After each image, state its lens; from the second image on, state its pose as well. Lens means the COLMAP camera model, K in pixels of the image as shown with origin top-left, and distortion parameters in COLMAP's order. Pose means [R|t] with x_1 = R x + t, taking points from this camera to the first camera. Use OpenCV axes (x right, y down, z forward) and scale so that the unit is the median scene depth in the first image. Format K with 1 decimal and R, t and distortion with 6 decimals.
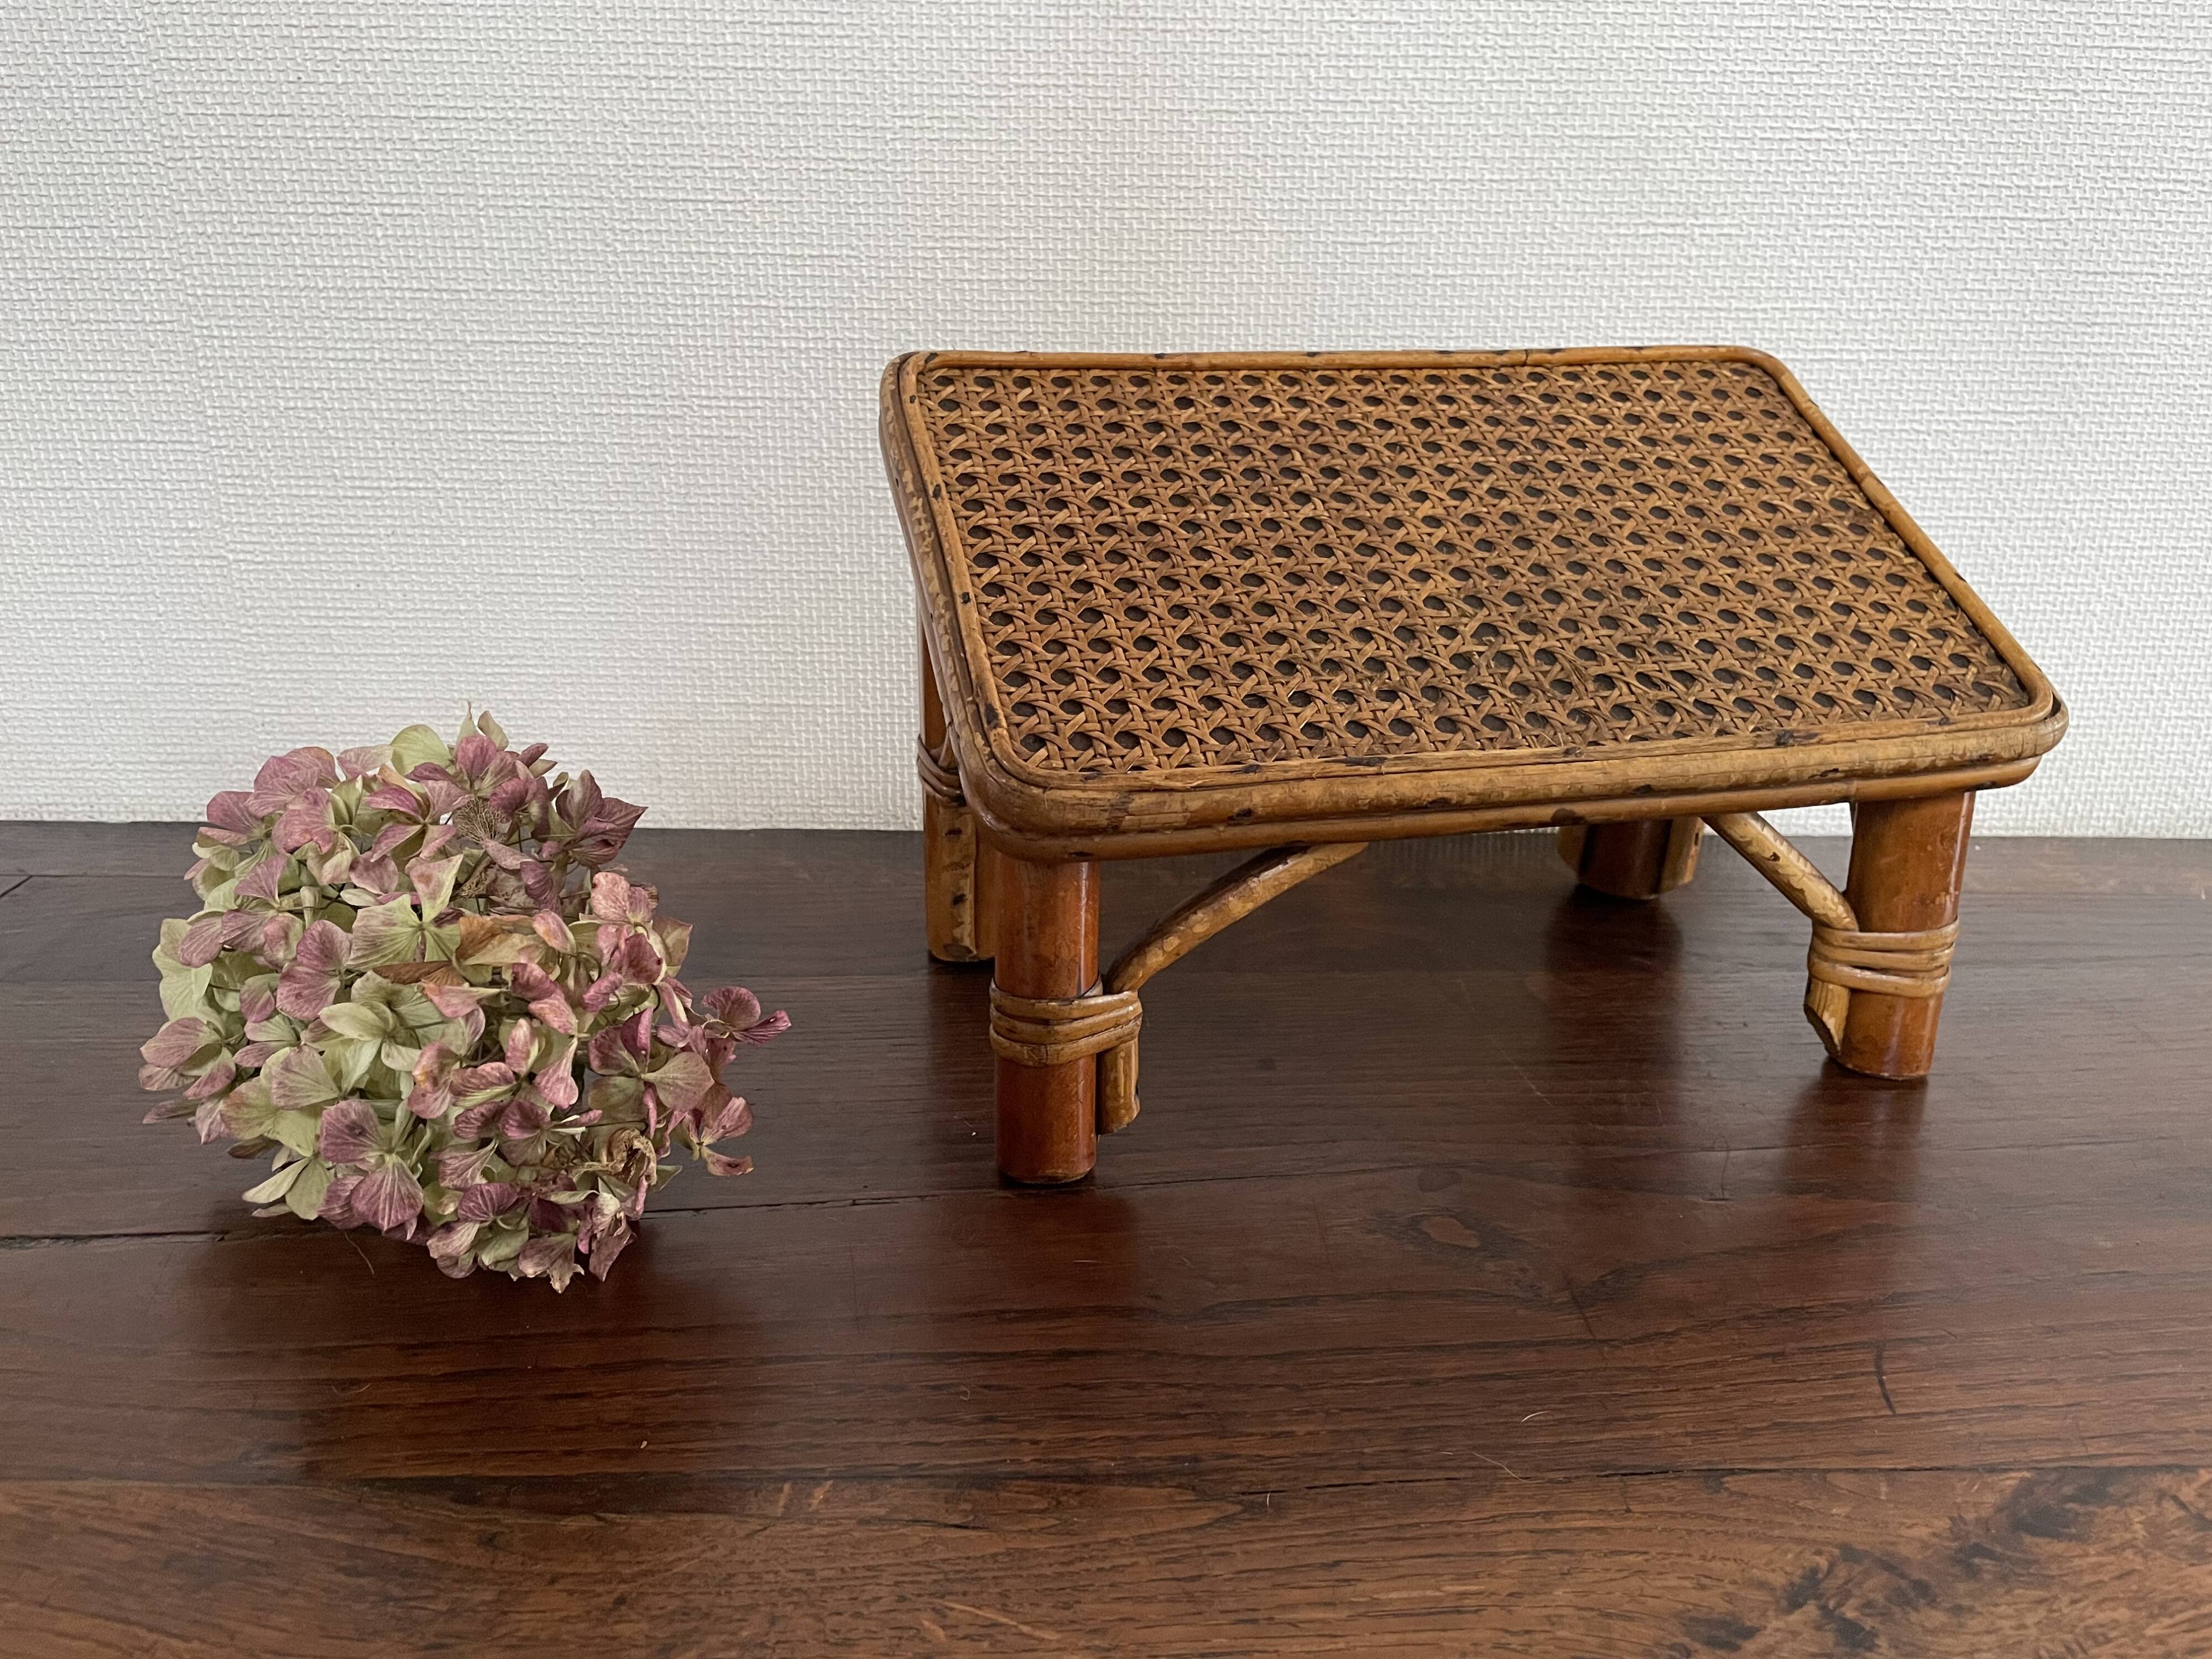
lens RADIAL K [[1696.4, 0, 1087.2], [0, 1696.4, 829.6], [0, 0, 1]] dist [0.068741, -0.105880]
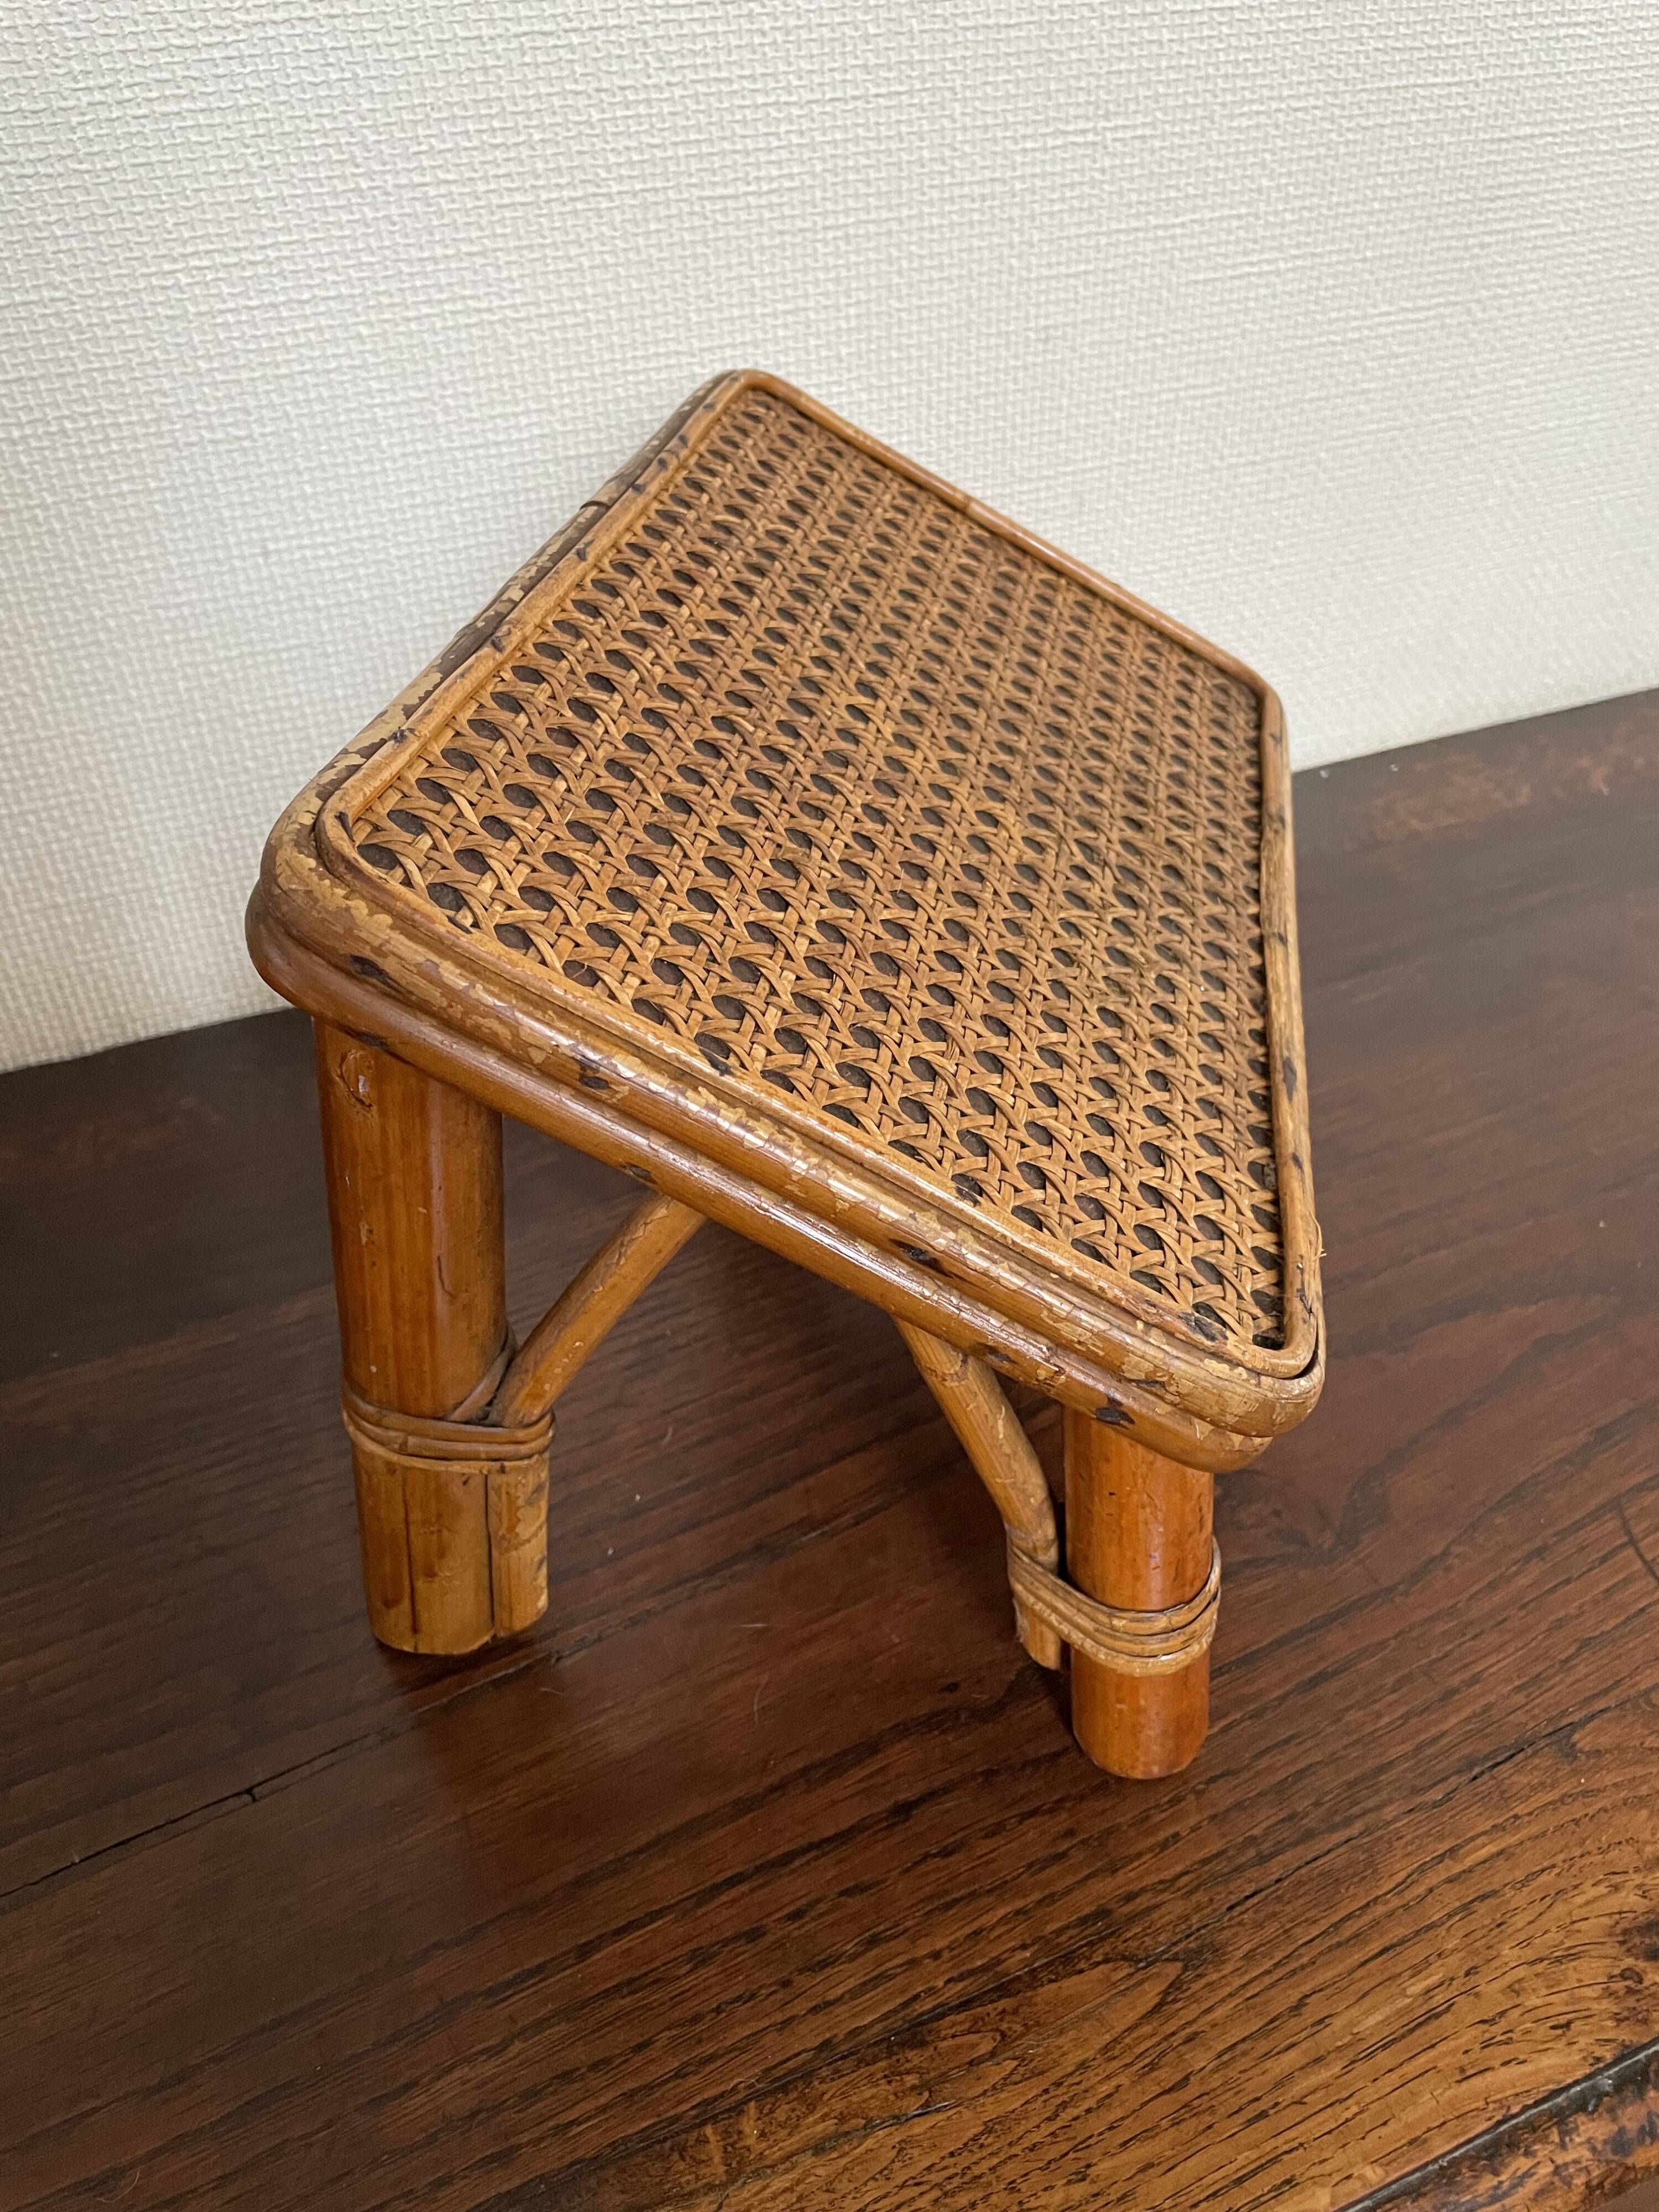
lens RADIAL K [[1696.4, 0, 823.7], [0, 1696.4, 1097.1], [0, 0, 1]] dist [0.068741, -0.105880]
pose [[0.930334, -0.254251, 0.264265, -0.116076], [0.165788, 0.934388, 0.315331, -0.200535], [-0.327099, -0.249551, 0.911444, 0.167229]]
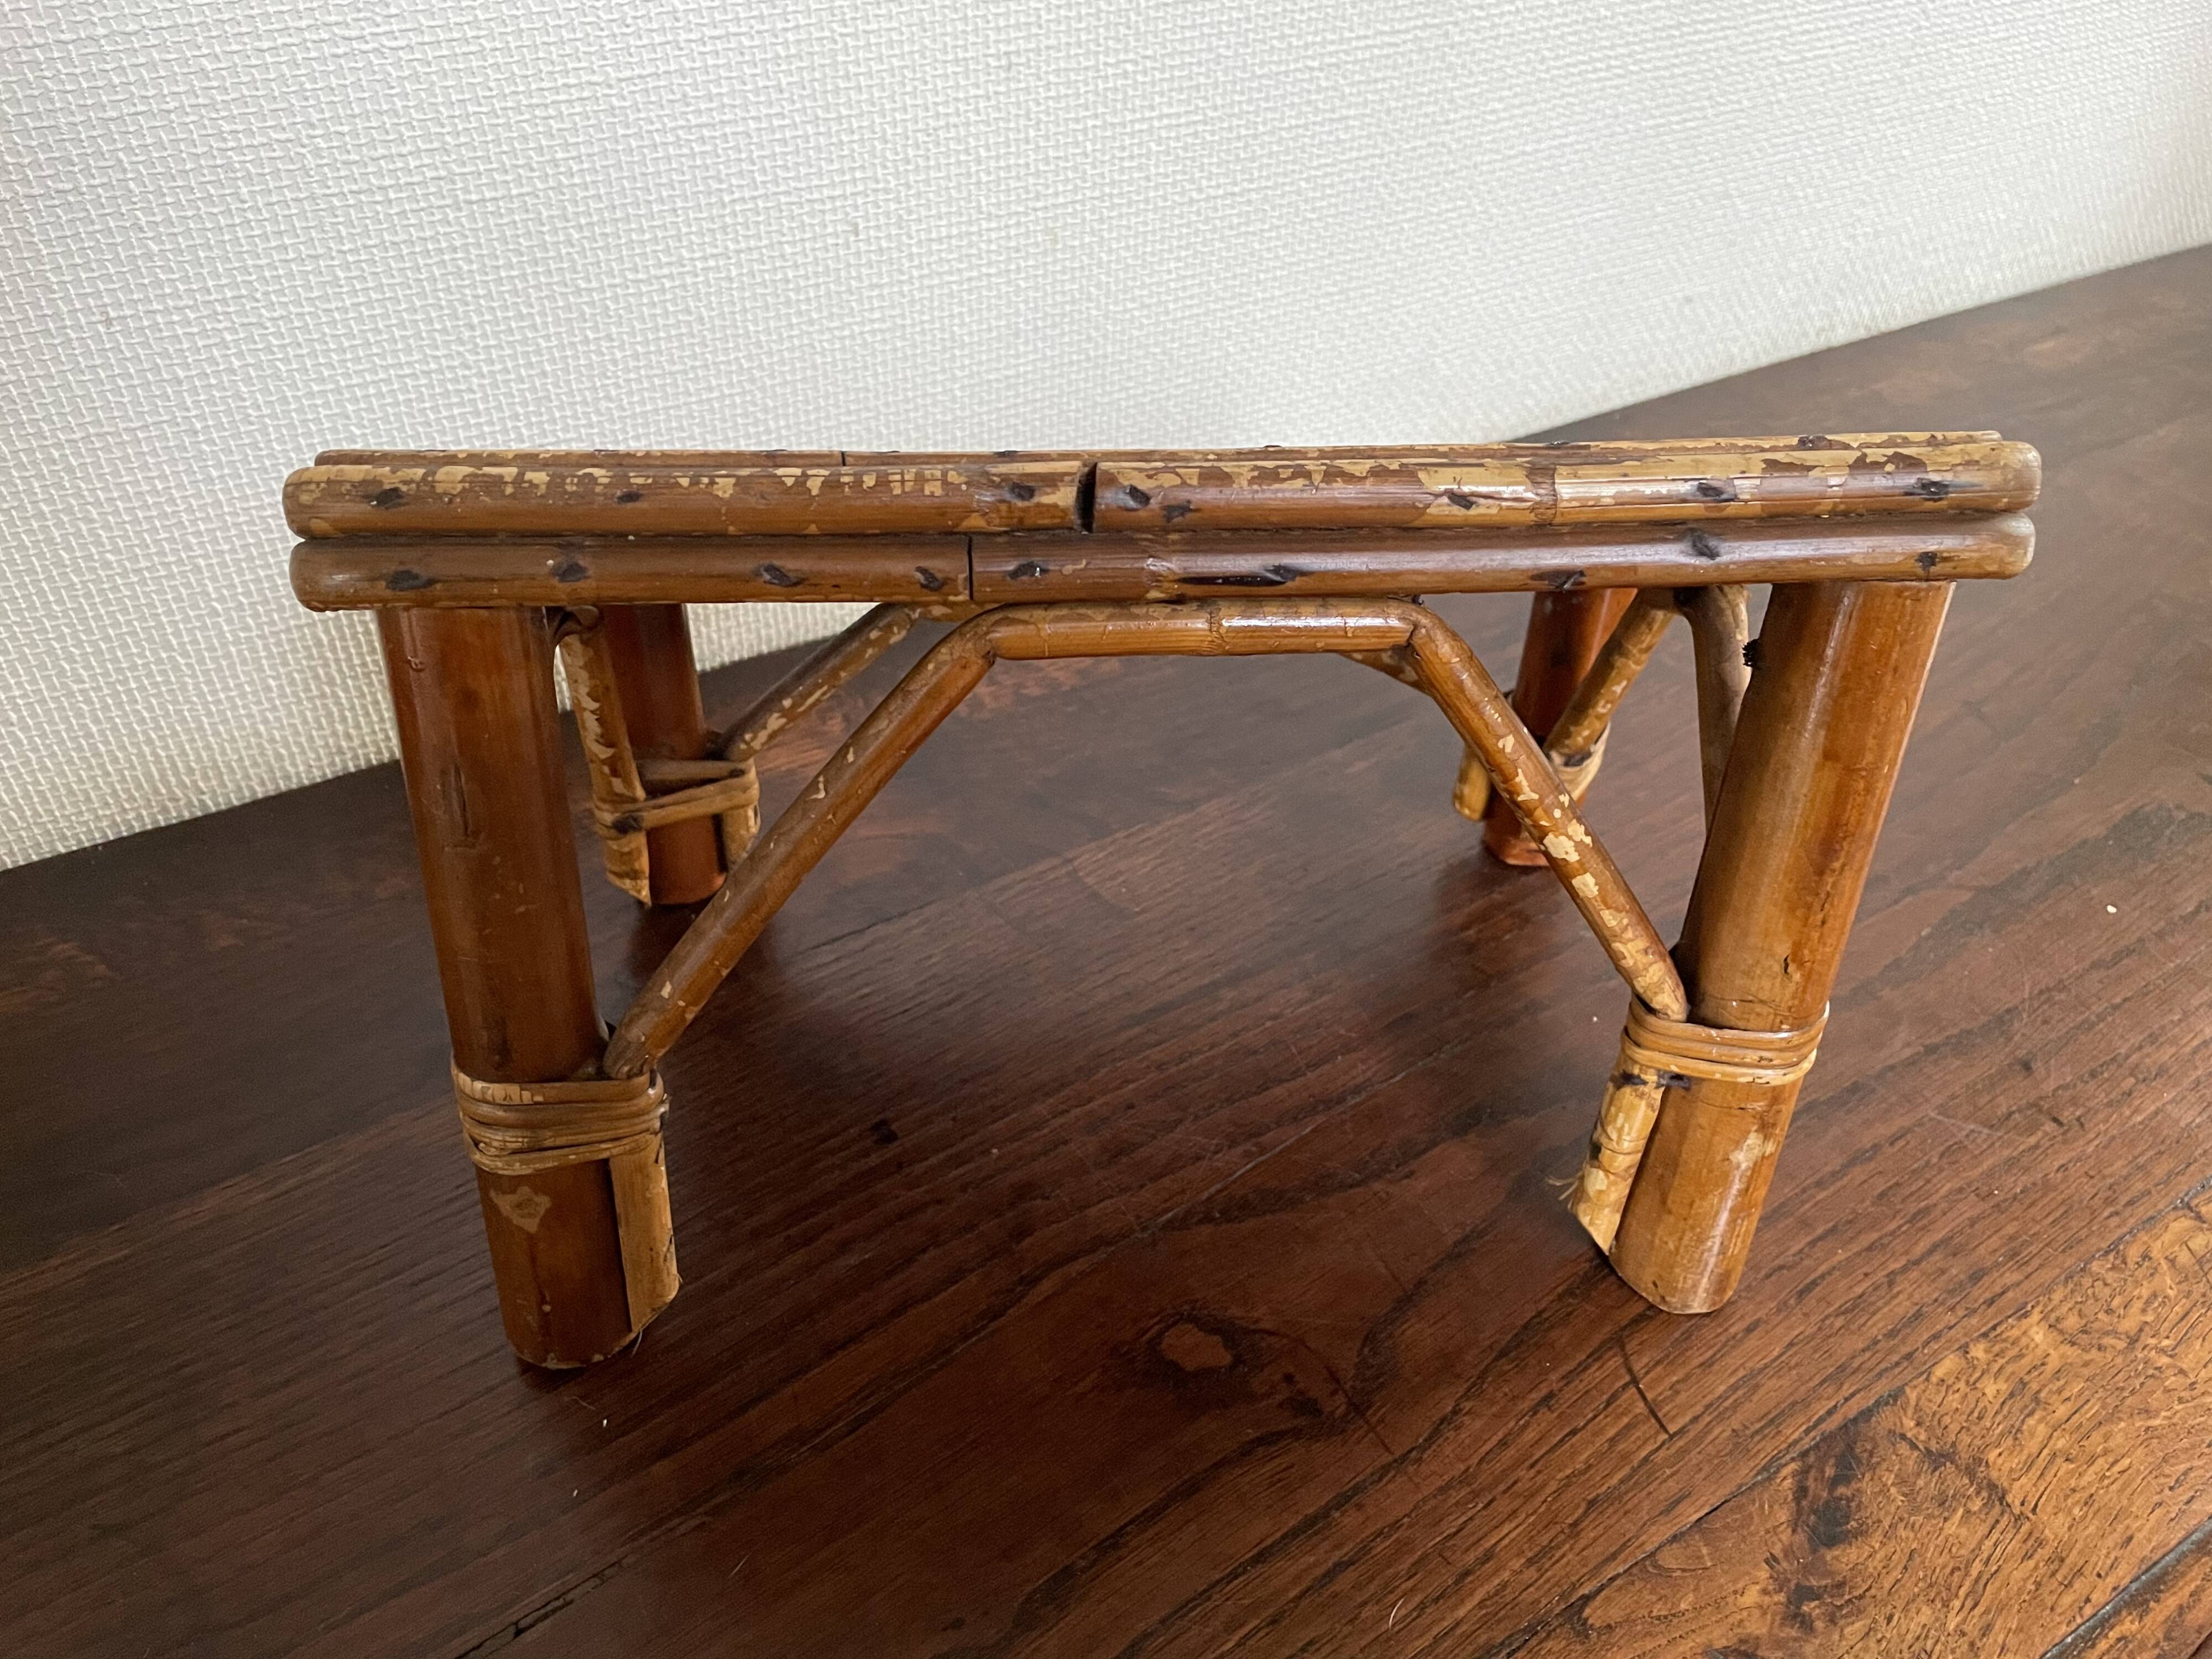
lens RADIAL K [[1696.4, 0, 1097.6], [0, 1696.4, 835.5], [0, 0, 1]] dist [0.068741, -0.105880]
pose [[0.869143, -0.314369, 0.381788, -0.063823], [0.150062, 0.903214, 0.402102, -0.259647], [-0.471244, -0.292192, 0.832197, 0.230701]]
